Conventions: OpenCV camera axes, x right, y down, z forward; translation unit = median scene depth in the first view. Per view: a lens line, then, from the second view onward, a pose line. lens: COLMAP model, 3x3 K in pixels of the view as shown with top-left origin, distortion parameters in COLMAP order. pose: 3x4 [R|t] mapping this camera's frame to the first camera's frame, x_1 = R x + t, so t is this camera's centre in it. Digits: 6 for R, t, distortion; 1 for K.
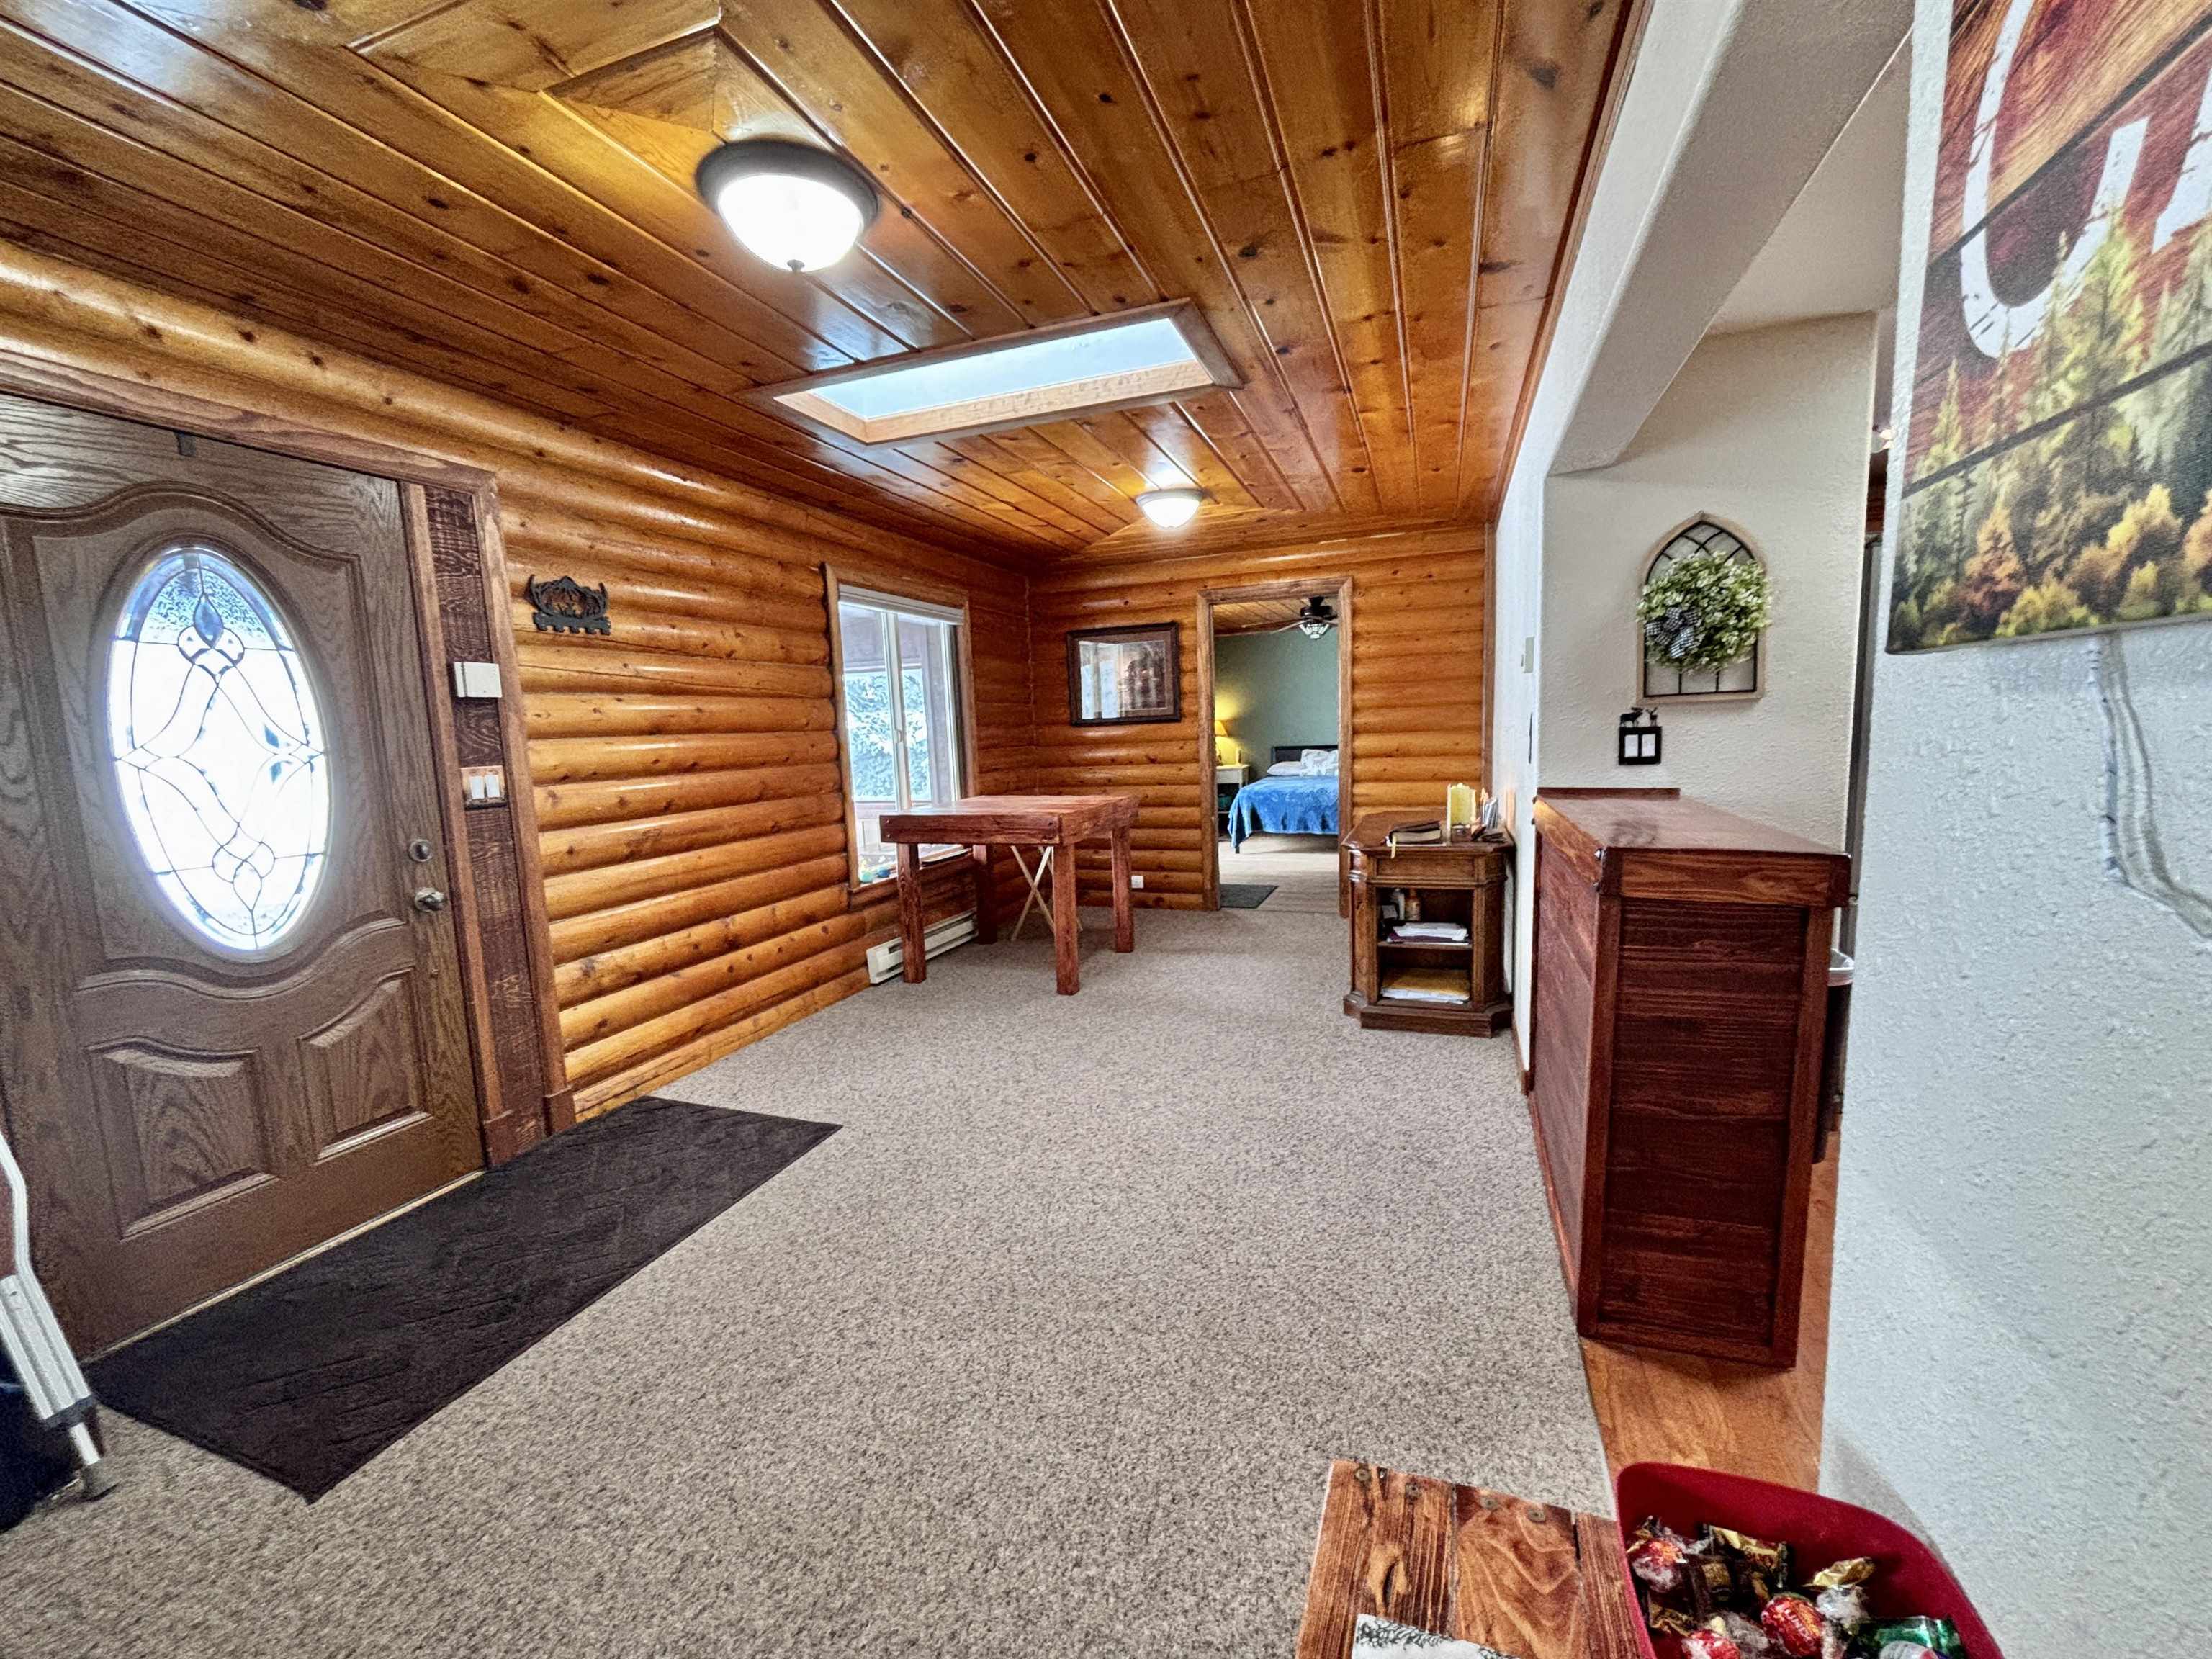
lens RADIAL K [[897.1, 0, 1104.7], [0, 897.1, 835.8], [0, 0, 1]] dist [-0.014964, 0.009575]
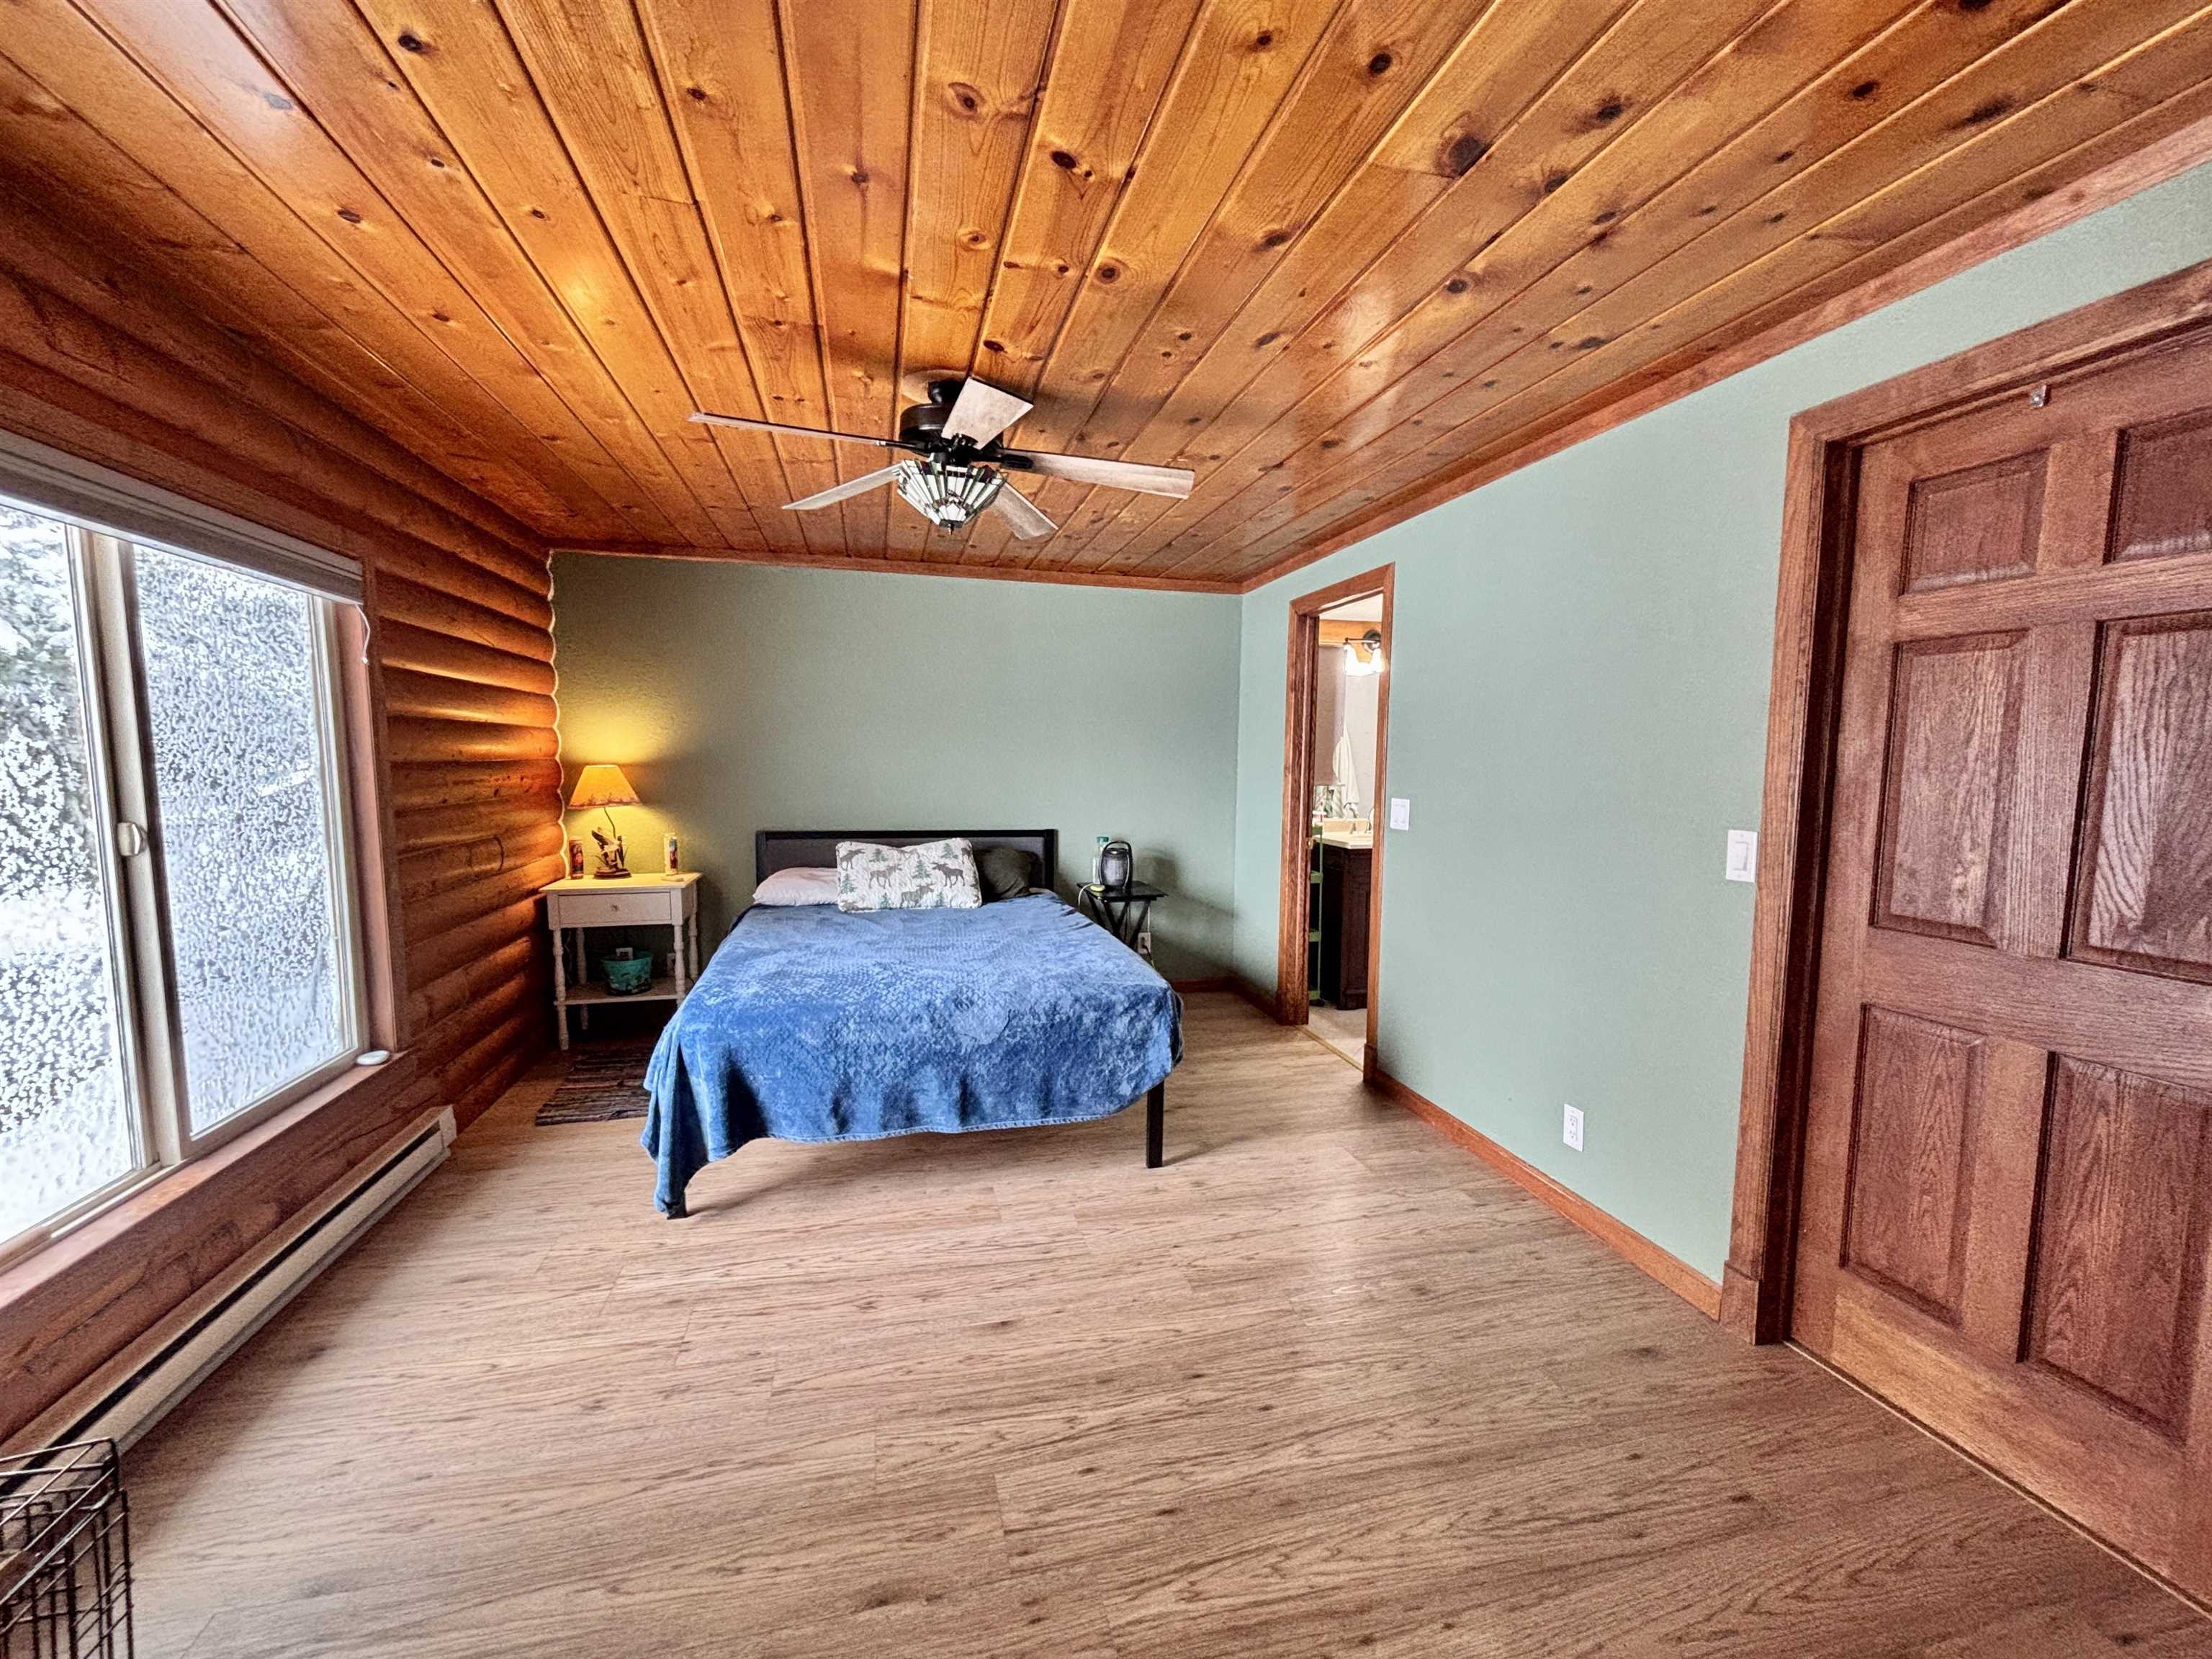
lens RADIAL K [[896.3, 0, 1109.2], [0, 896.3, 840.7], [0, 0, 1]] dist [0.000325, -0.000311]
pose [[0.821572, -0.006339, 0.570069, 0.230534], [0.029777, 0.999050, -0.031805, -0.221400], [-0.569326, 0.043105, 0.820981, 1.589022]]
